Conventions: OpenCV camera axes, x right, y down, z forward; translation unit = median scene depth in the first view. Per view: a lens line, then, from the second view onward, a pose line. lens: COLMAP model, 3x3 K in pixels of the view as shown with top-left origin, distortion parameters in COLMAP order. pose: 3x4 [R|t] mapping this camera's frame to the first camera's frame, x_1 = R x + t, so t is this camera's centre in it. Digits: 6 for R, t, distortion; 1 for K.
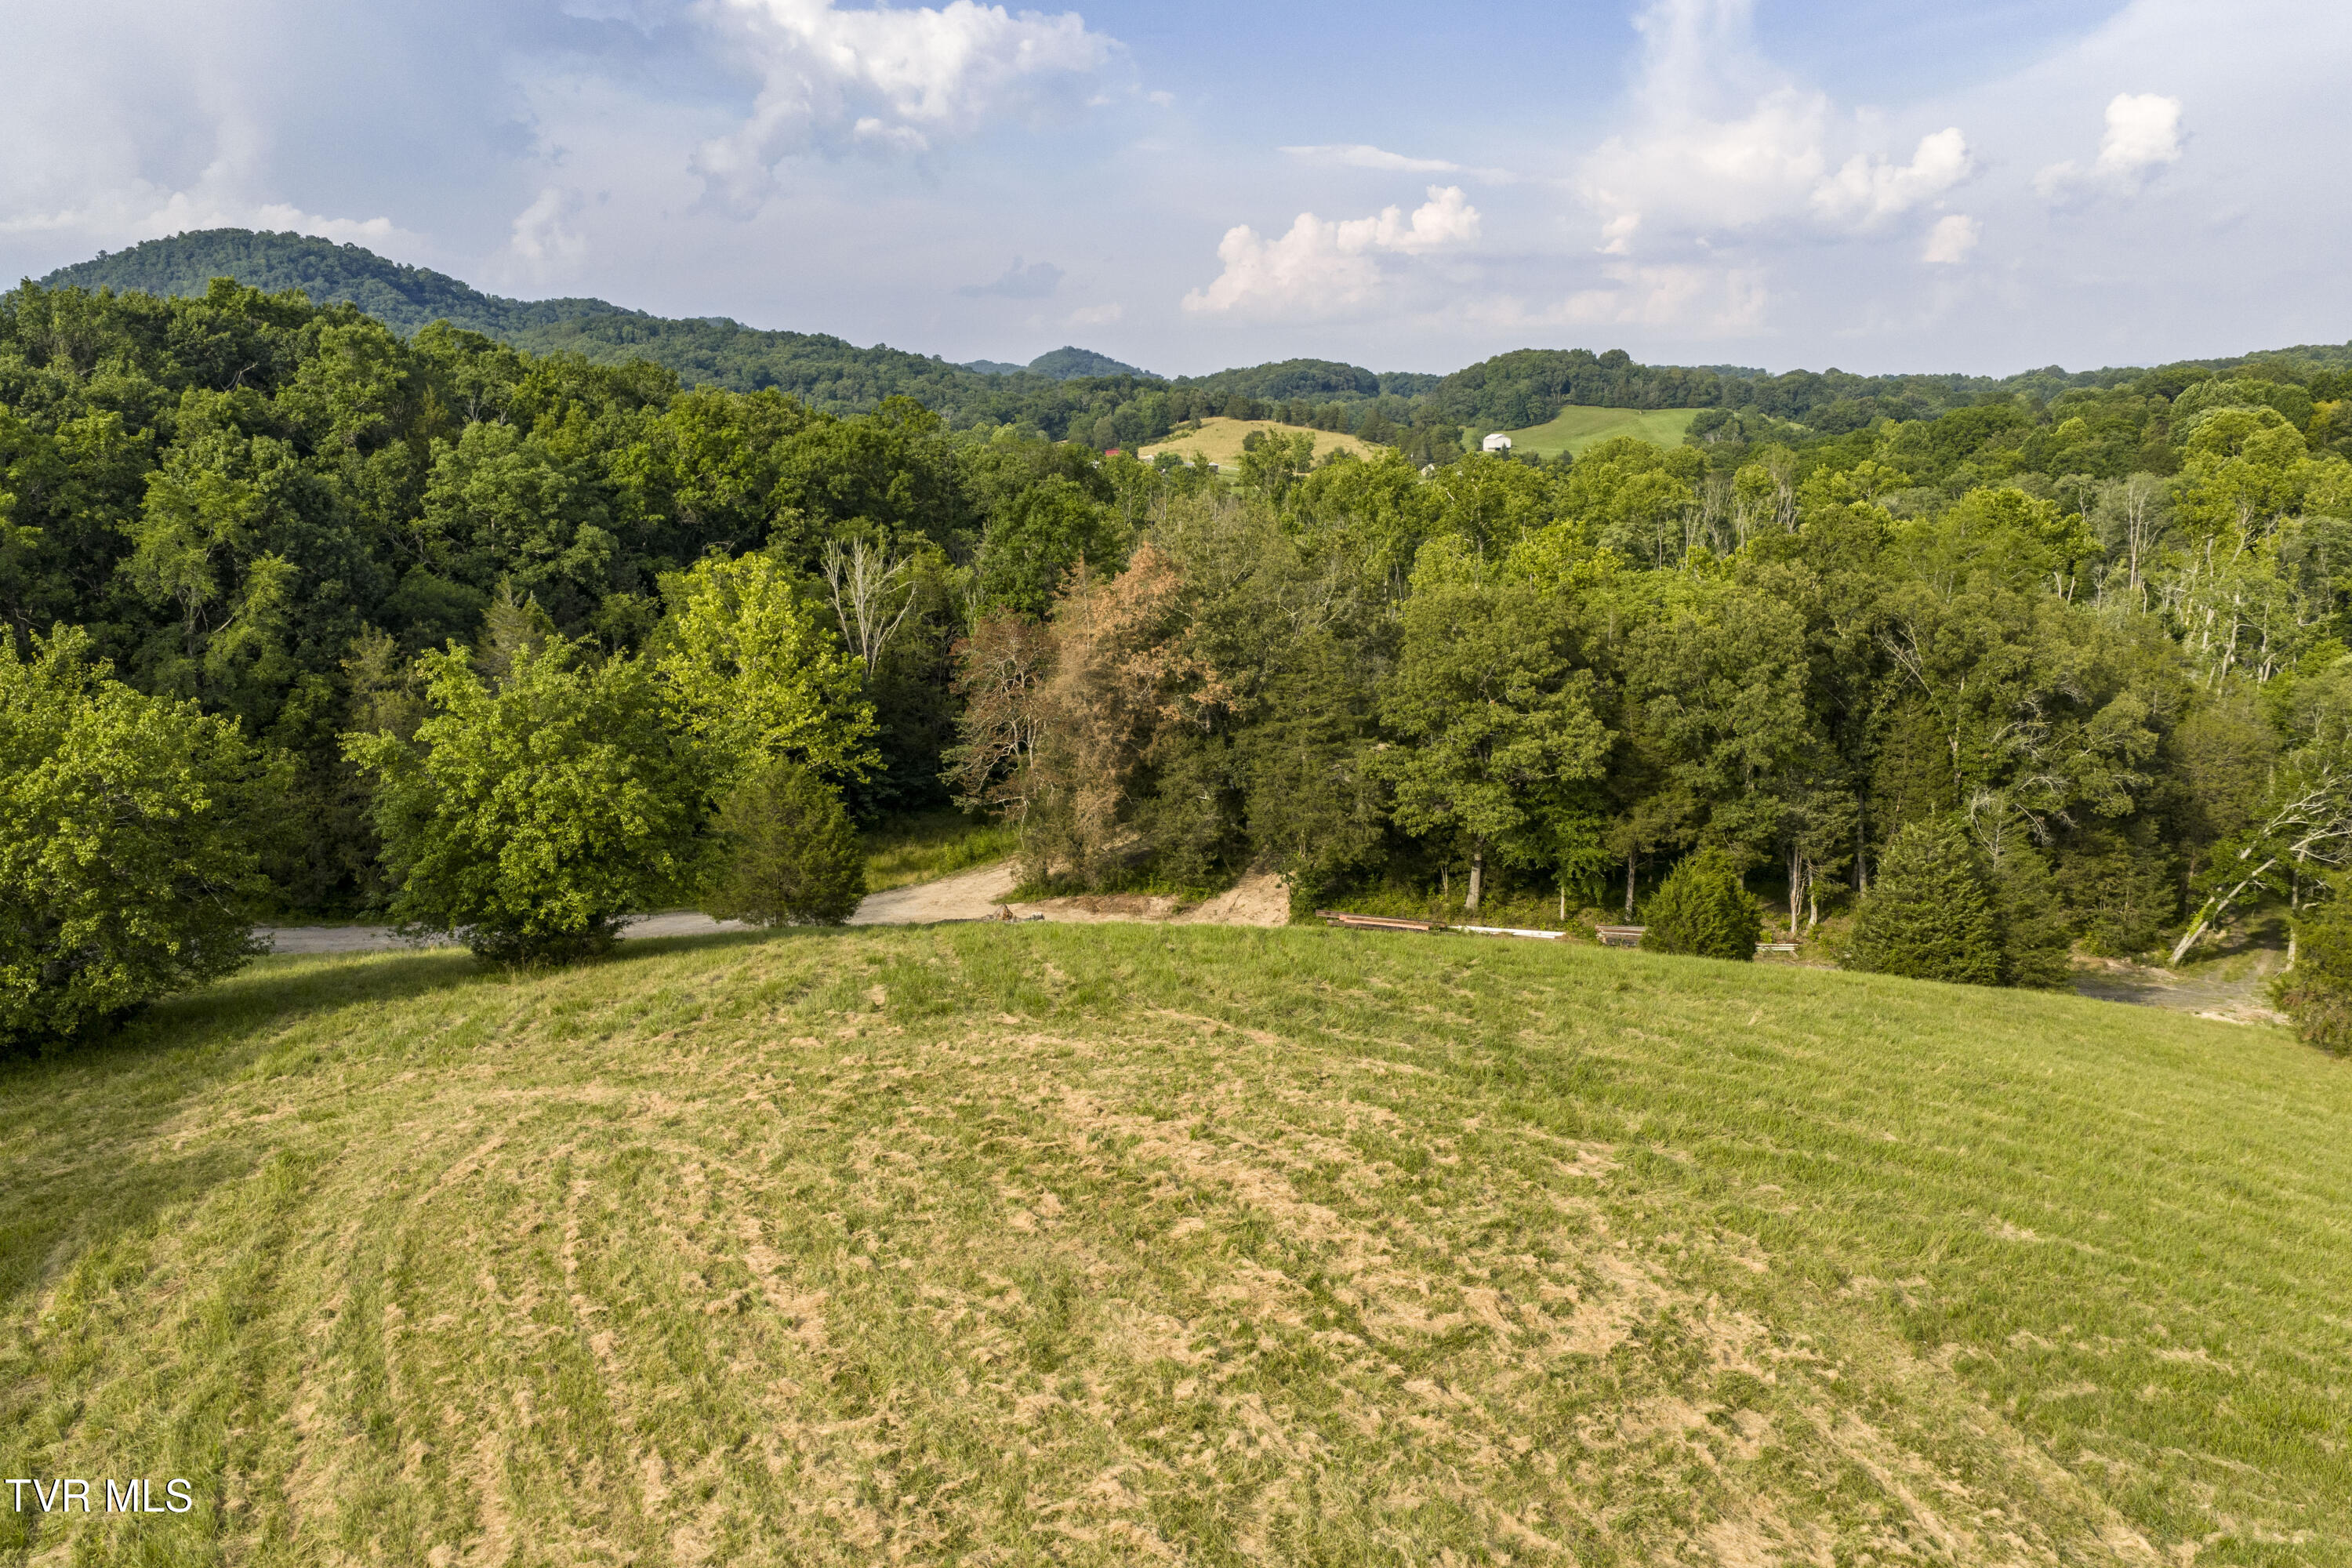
lens RADIAL K [[1902.8, 0, 1177.5], [0, 1902.8, 782.1], [0, 0, 1]] dist [0.007777, 0.001673]
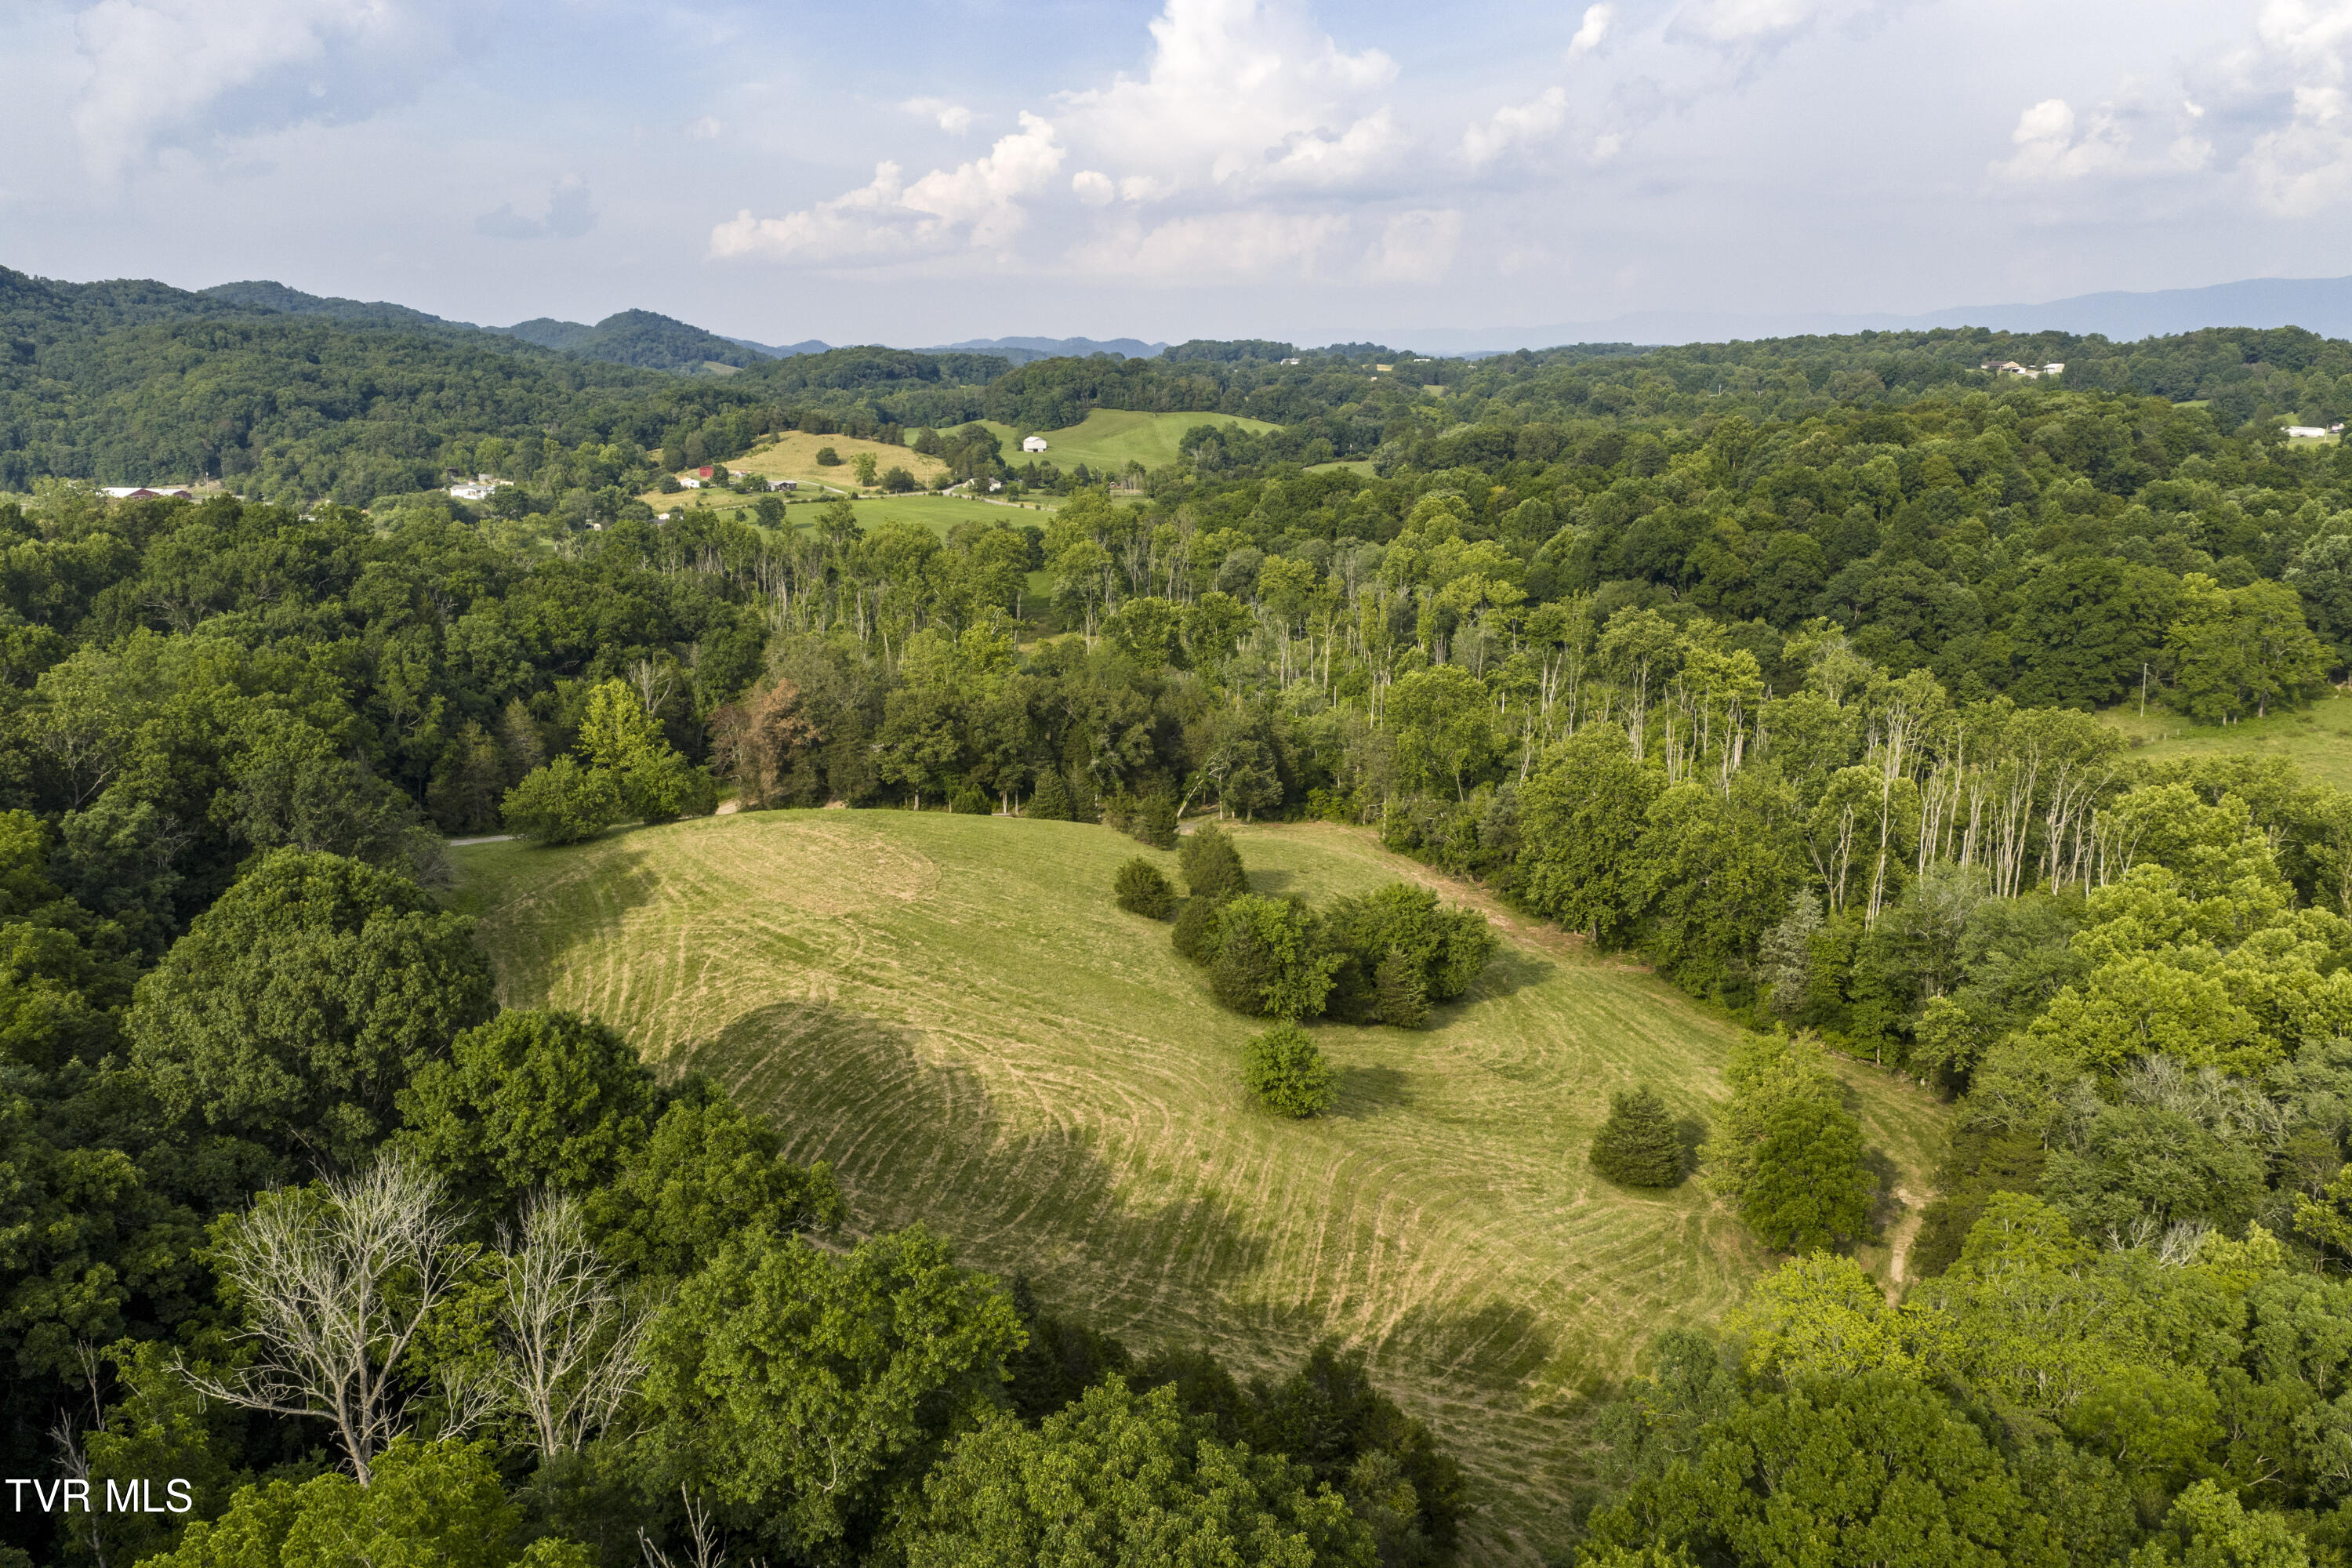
lens RADIAL K [[1902.8, 0, 1186.0], [0, 1902.8, 782.4], [0, 0, 1]] dist [0.007777, 0.001673]
pose [[0.975422, -0.045004, 0.215702, -0.043188], [0.038507, 0.998672, 0.034233, -0.043739], [-0.216956, -0.025086, 0.975859, -1.513765]]
